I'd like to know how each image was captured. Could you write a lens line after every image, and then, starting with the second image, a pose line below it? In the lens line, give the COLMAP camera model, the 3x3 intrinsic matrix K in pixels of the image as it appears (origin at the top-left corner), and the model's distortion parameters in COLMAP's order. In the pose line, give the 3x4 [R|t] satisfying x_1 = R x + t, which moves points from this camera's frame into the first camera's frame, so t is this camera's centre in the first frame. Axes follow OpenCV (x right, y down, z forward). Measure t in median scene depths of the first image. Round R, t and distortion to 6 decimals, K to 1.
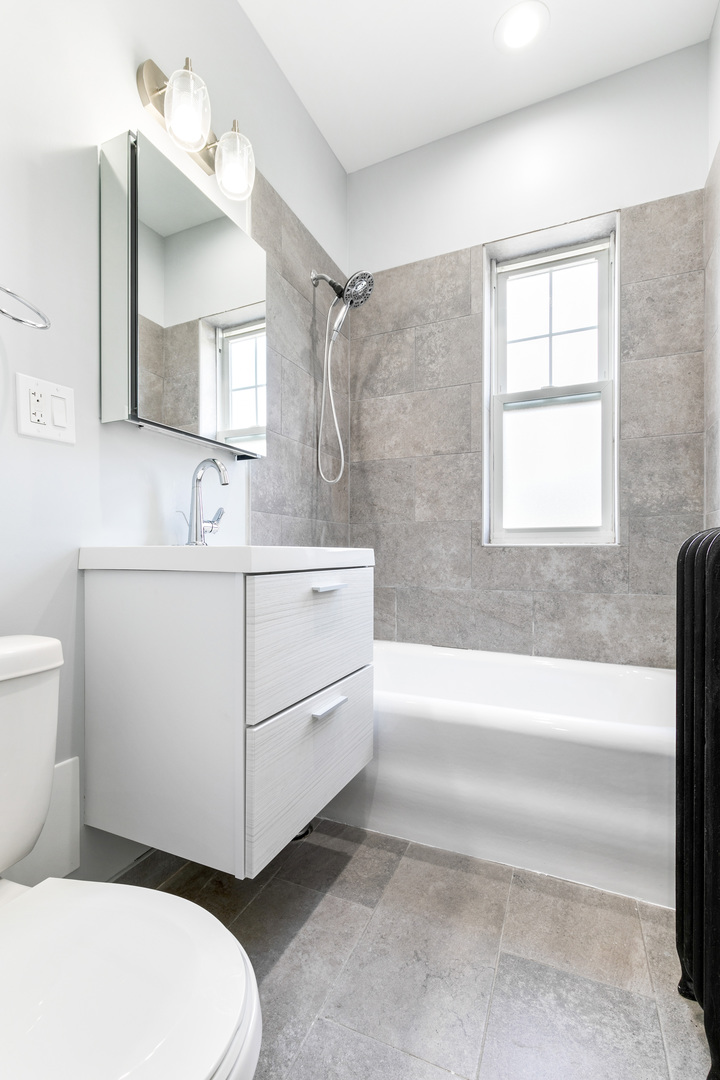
lens RADIAL K [[489.8, 0, 352.9], [0, 489.8, 551.2], [0, 0, 1]] dist [0.013060, -0.000585]
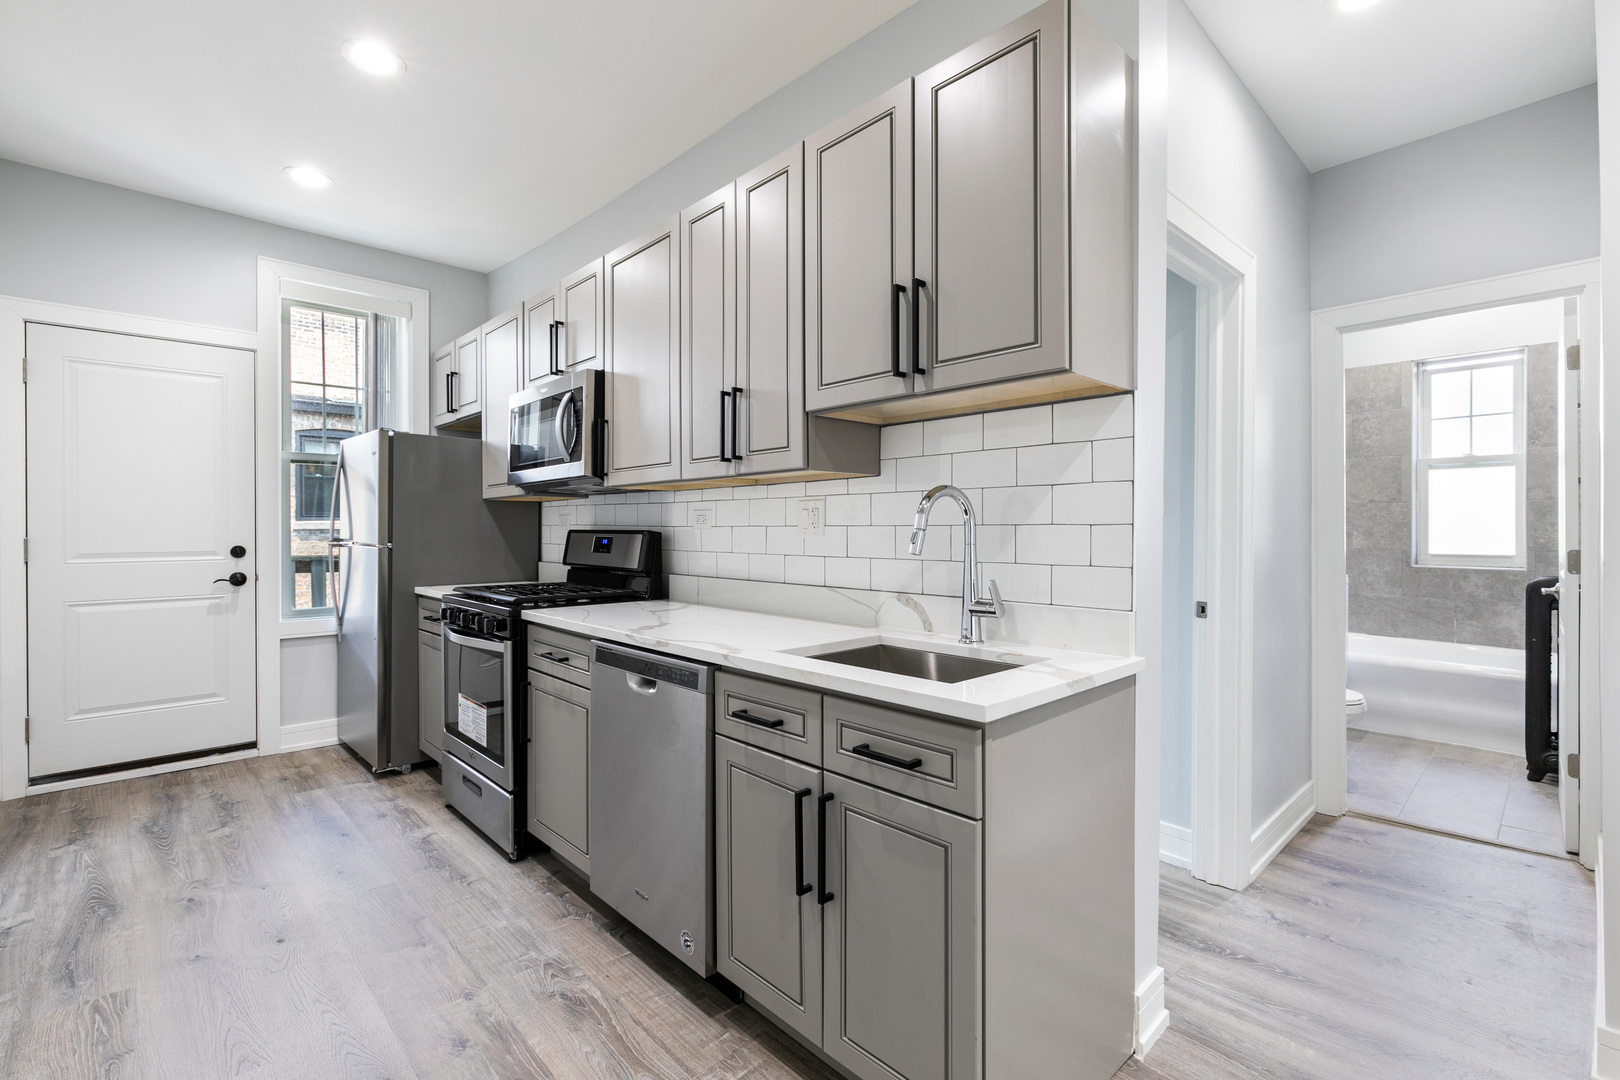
lens RADIAL K [[734.6, 0, 817.2], [0, 734.6, 528.3], [0, 0, 1]] dist [0.013060, -0.000585]
pose [[0.928494, -0.000488, -0.371348, -0.554357], [0.000841, 0.999999, 0.000788, -0.127575], [0.371348, -0.001044, 0.928493, -1.688838]]
